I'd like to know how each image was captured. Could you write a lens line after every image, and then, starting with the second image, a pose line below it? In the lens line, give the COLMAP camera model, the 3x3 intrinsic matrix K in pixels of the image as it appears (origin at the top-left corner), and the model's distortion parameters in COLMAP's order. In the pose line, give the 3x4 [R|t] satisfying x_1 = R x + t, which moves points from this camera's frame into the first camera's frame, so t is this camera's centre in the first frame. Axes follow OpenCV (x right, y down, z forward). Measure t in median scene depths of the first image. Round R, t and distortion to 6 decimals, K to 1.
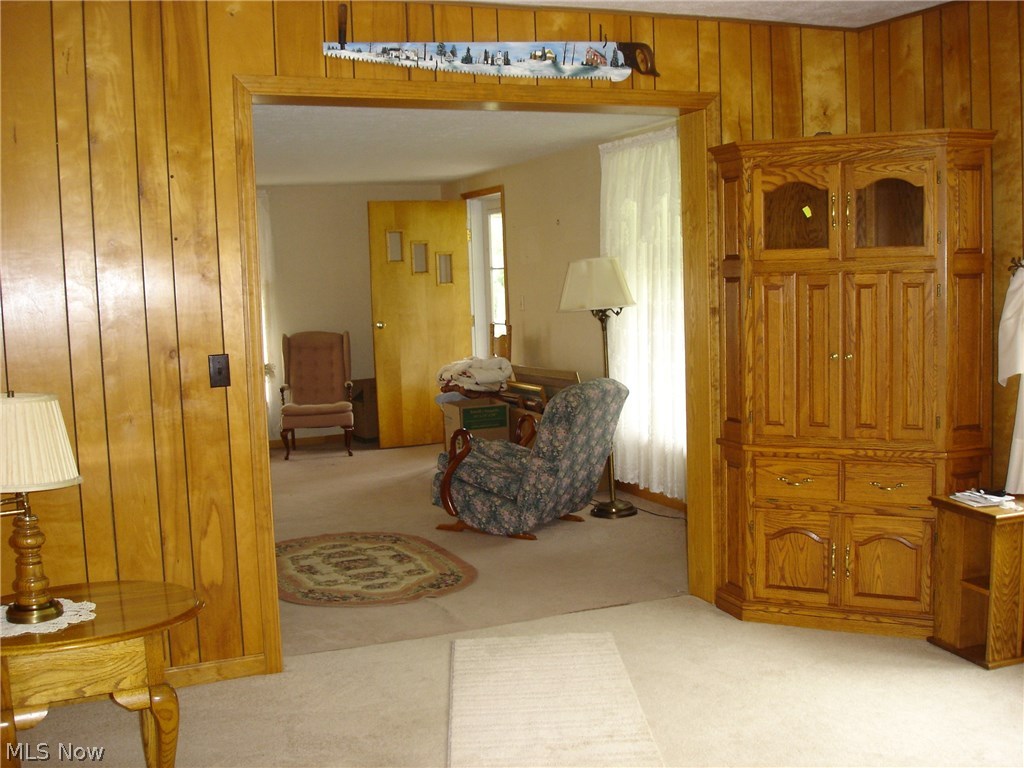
lens RADIAL K [[1155.1, 0, 512.0], [0, 1155.1, 384.0], [0, 0, 1]] dist [-0.066722, -0.132124]
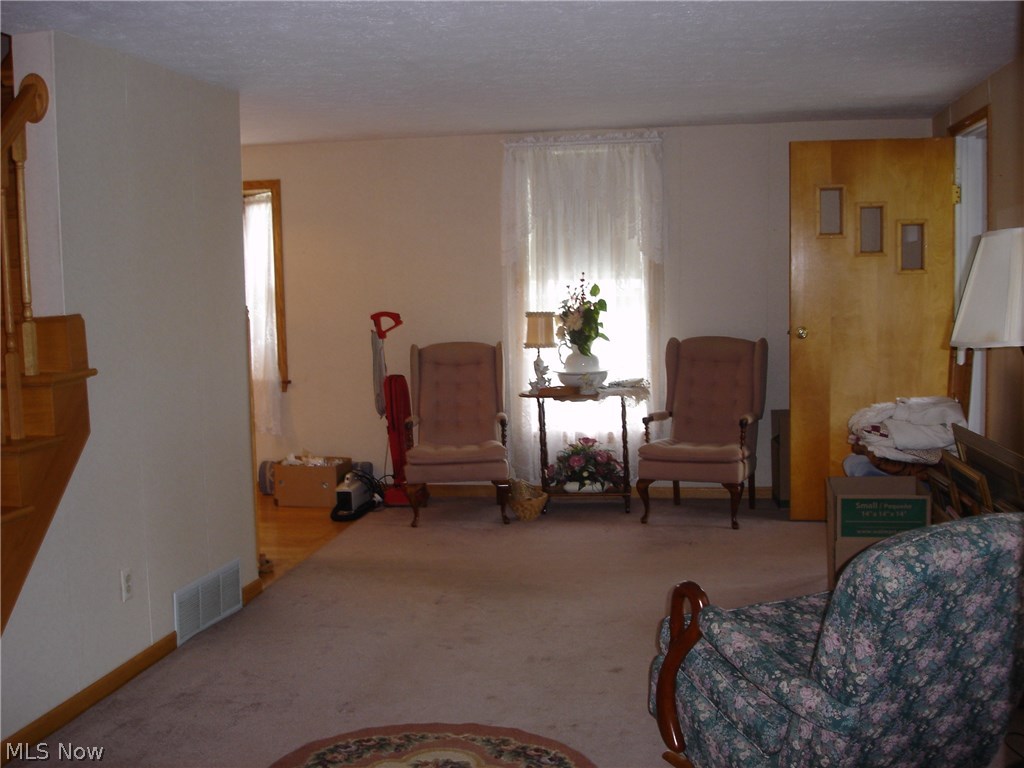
lens RADIAL K [[1155.1, 0, 512.0], [0, 1155.1, 384.0], [0, 0, 1]] dist [-0.066722, -0.132124]
pose [[0.848038, 0.069233, -0.525393, 0.090909], [-0.057649, 0.997598, 0.038406, -0.037824], [0.526790, -0.002281, 0.849992, 0.367379]]
